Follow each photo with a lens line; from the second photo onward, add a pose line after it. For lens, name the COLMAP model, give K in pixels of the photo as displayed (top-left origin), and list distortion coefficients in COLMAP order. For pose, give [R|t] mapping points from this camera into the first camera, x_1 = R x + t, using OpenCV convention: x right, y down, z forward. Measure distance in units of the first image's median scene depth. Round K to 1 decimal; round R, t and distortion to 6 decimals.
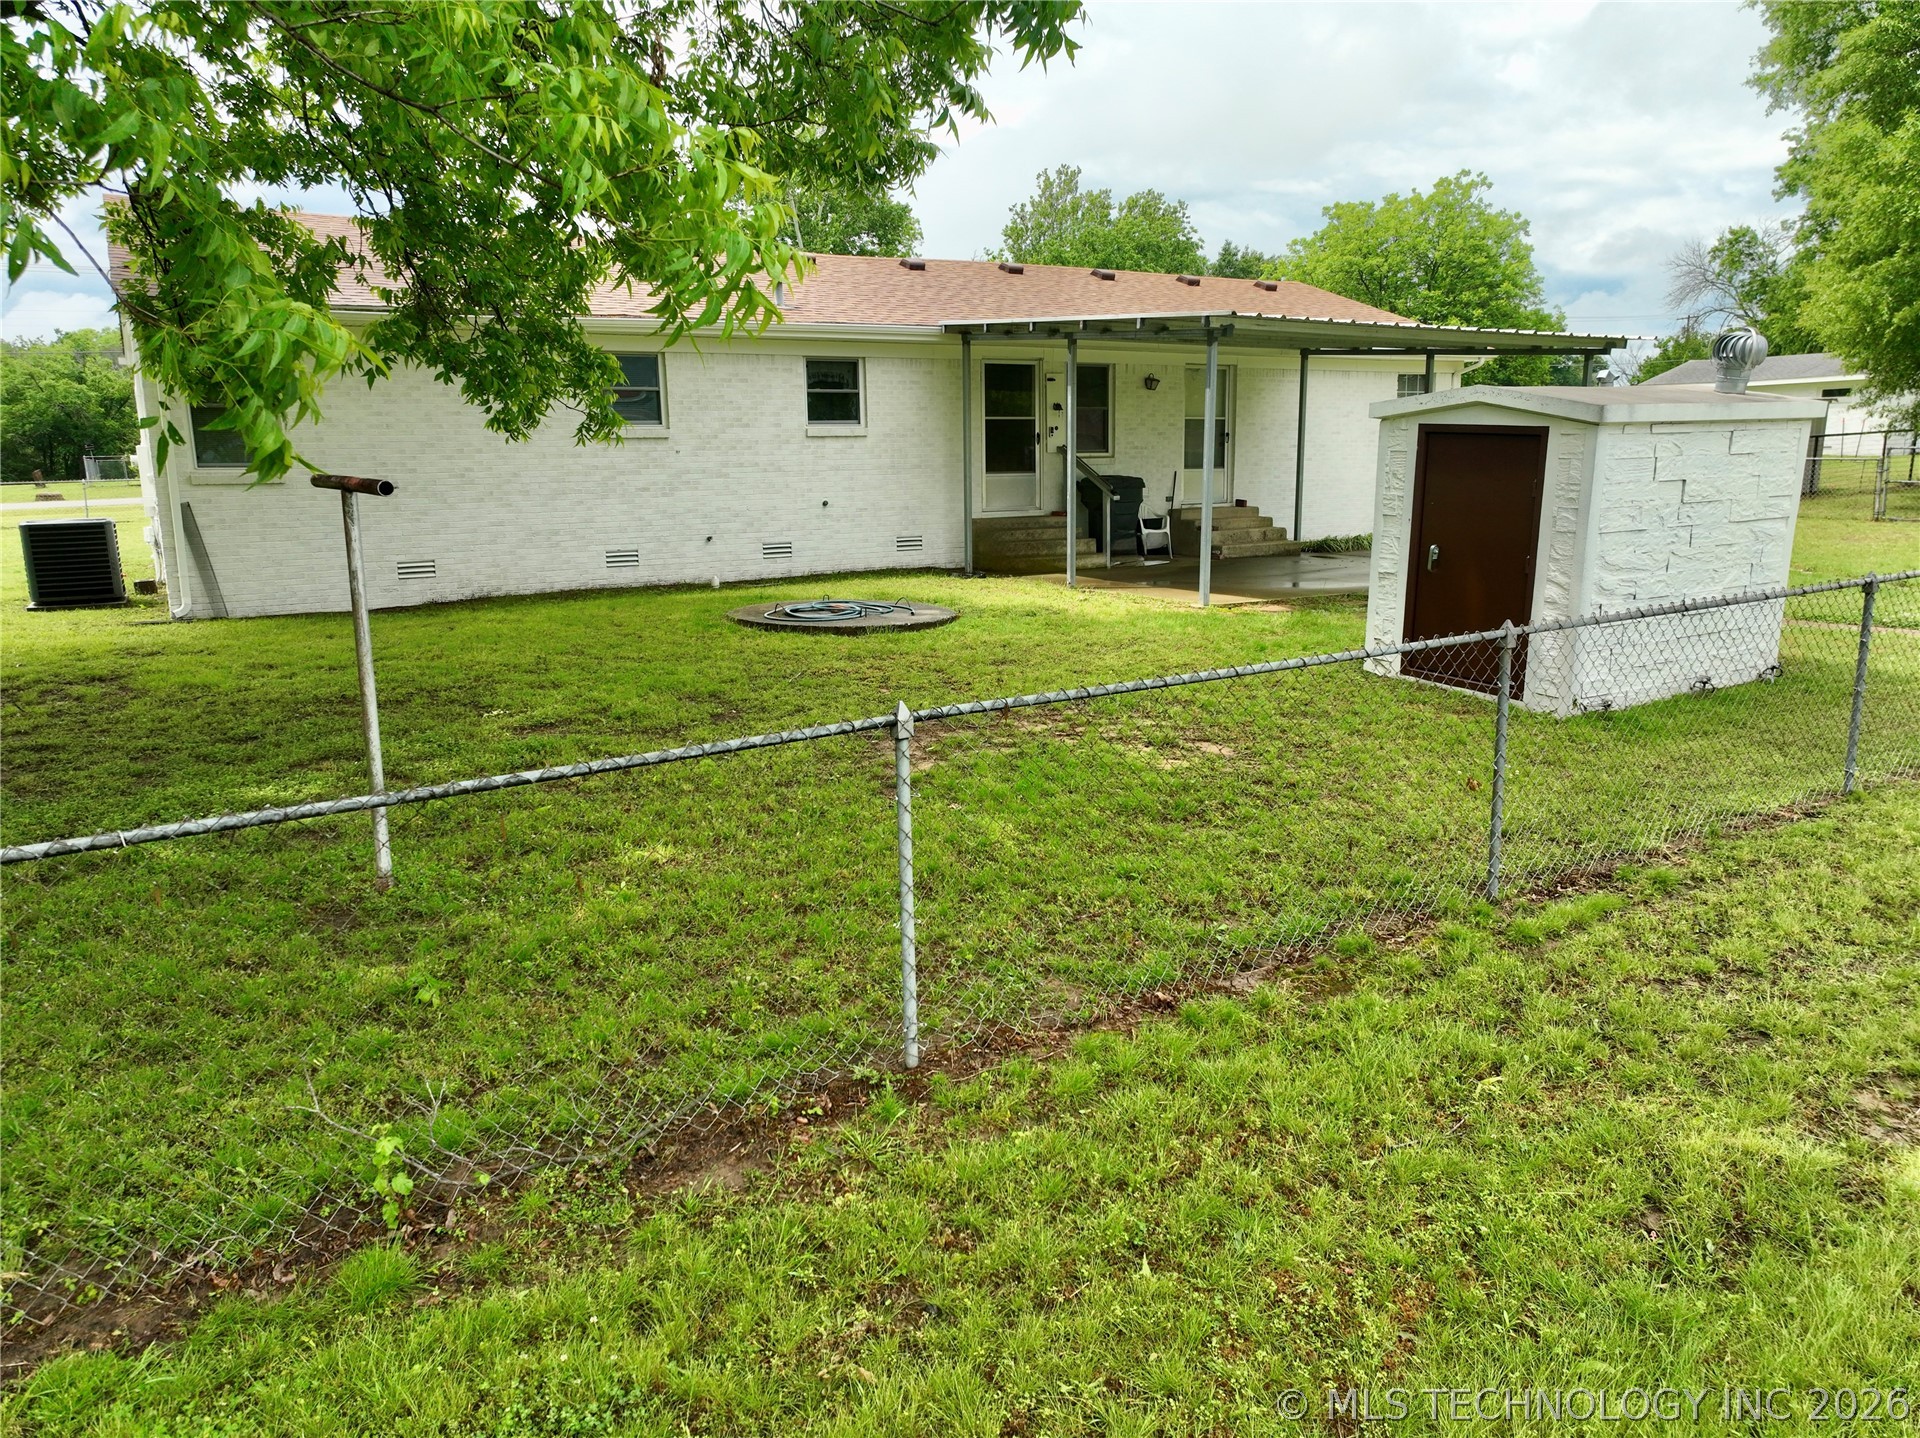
lens RADIAL K [[1351.8, 0, 960.0], [0, 1351.8, 719.0], [0, 0, 1]] dist [0.006409, 0.006906]
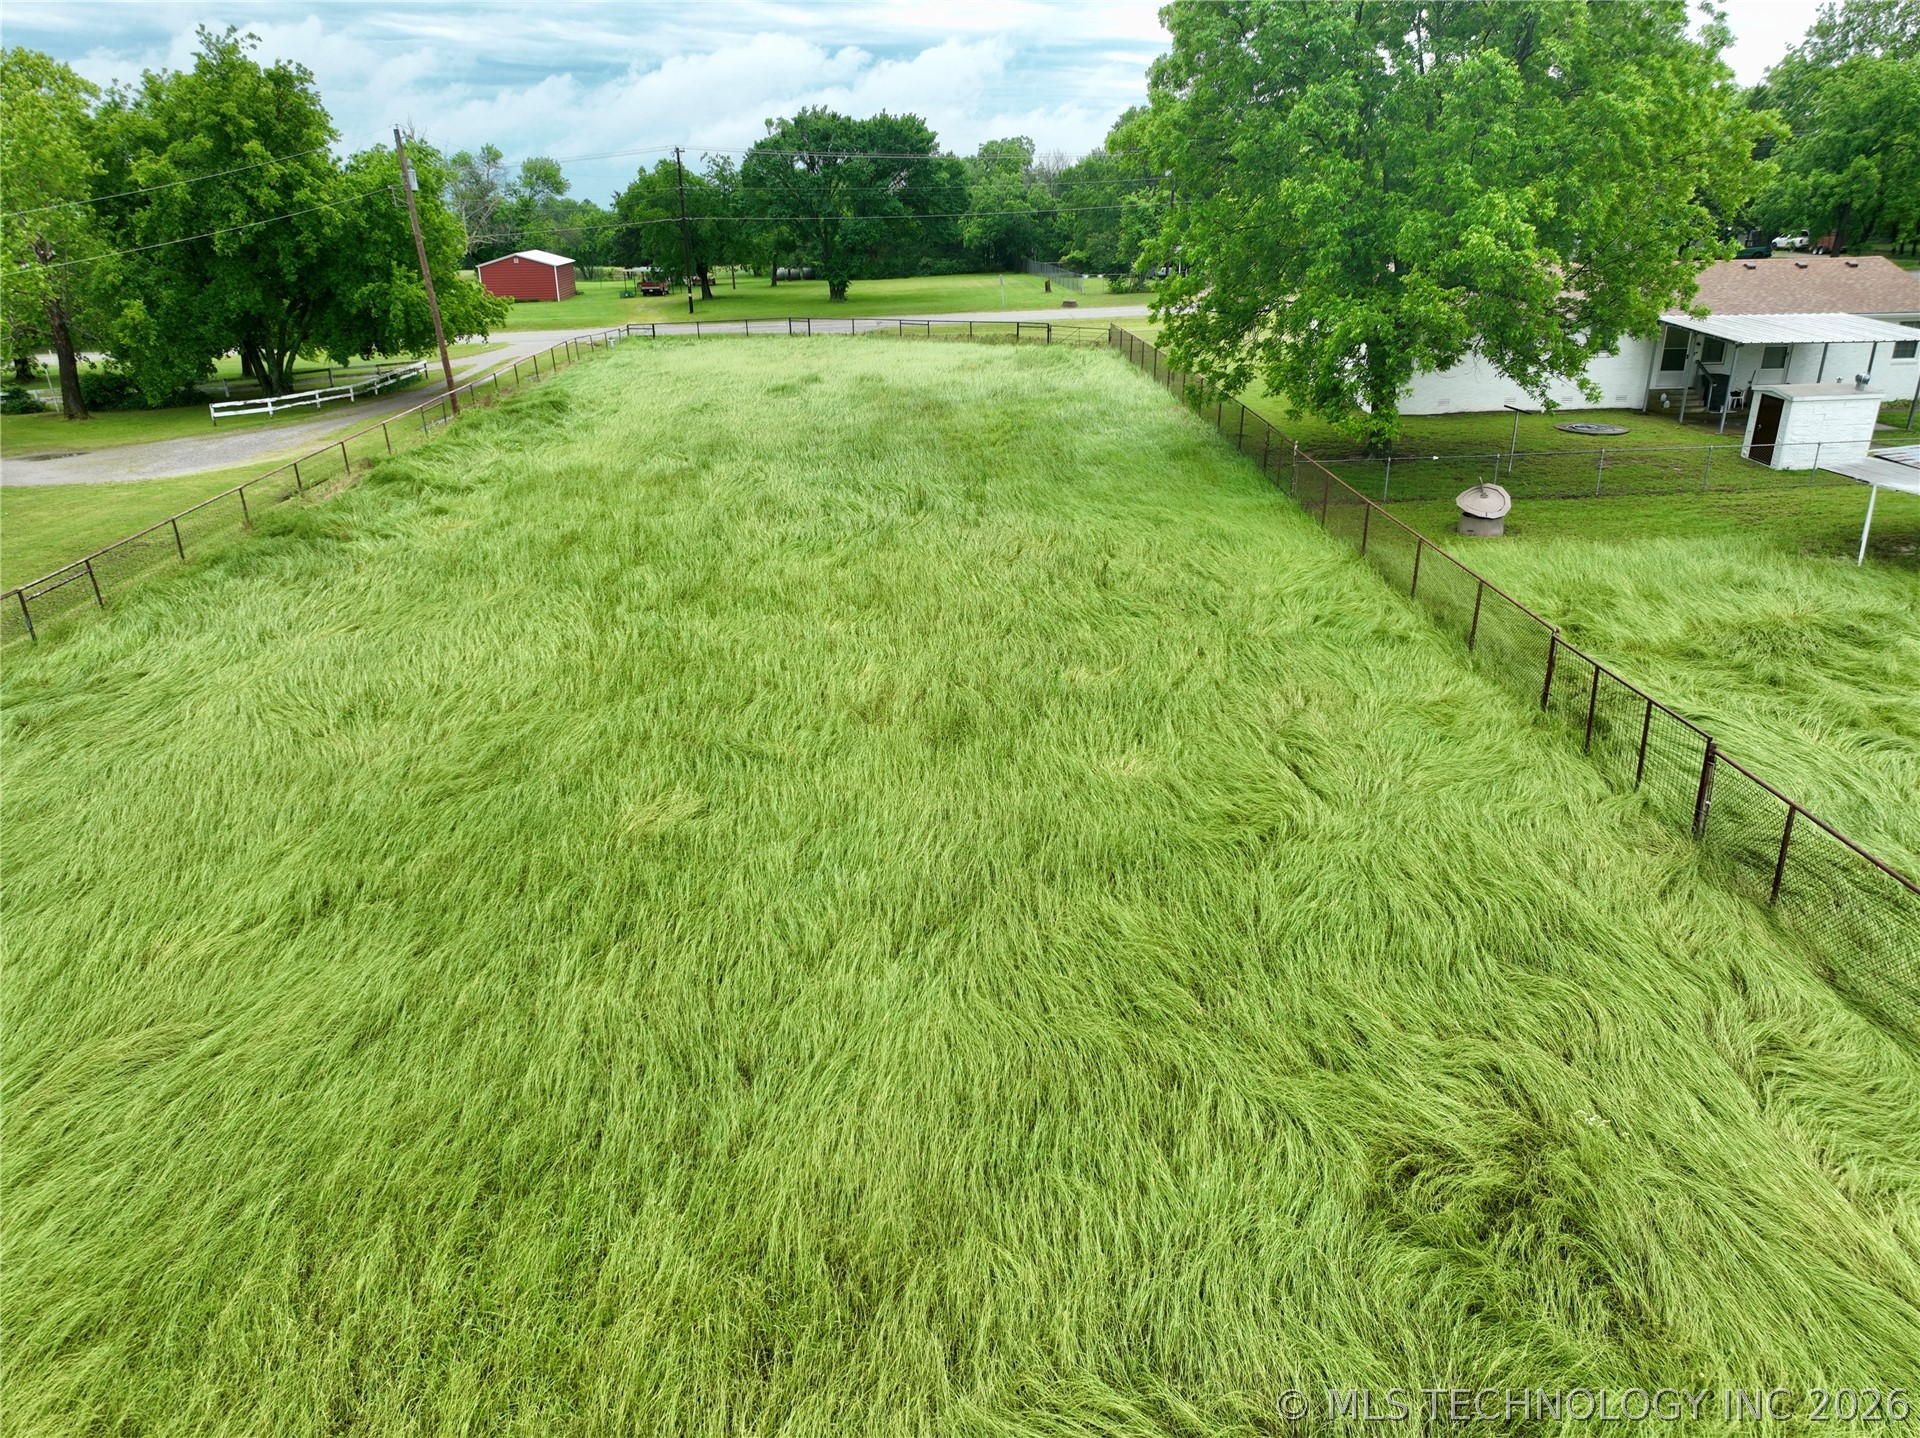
lens RADIAL K [[1351.8, 0, 960.0], [0, 1351.8, 719.0], [0, 0, 1]] dist [0.006409, 0.006906]
pose [[0.874251, 0.170182, -0.454669, 0.140968], [-0.090608, 0.977287, 0.191572, 0.088439], [0.476944, -0.126285, 0.869814, -1.930855]]
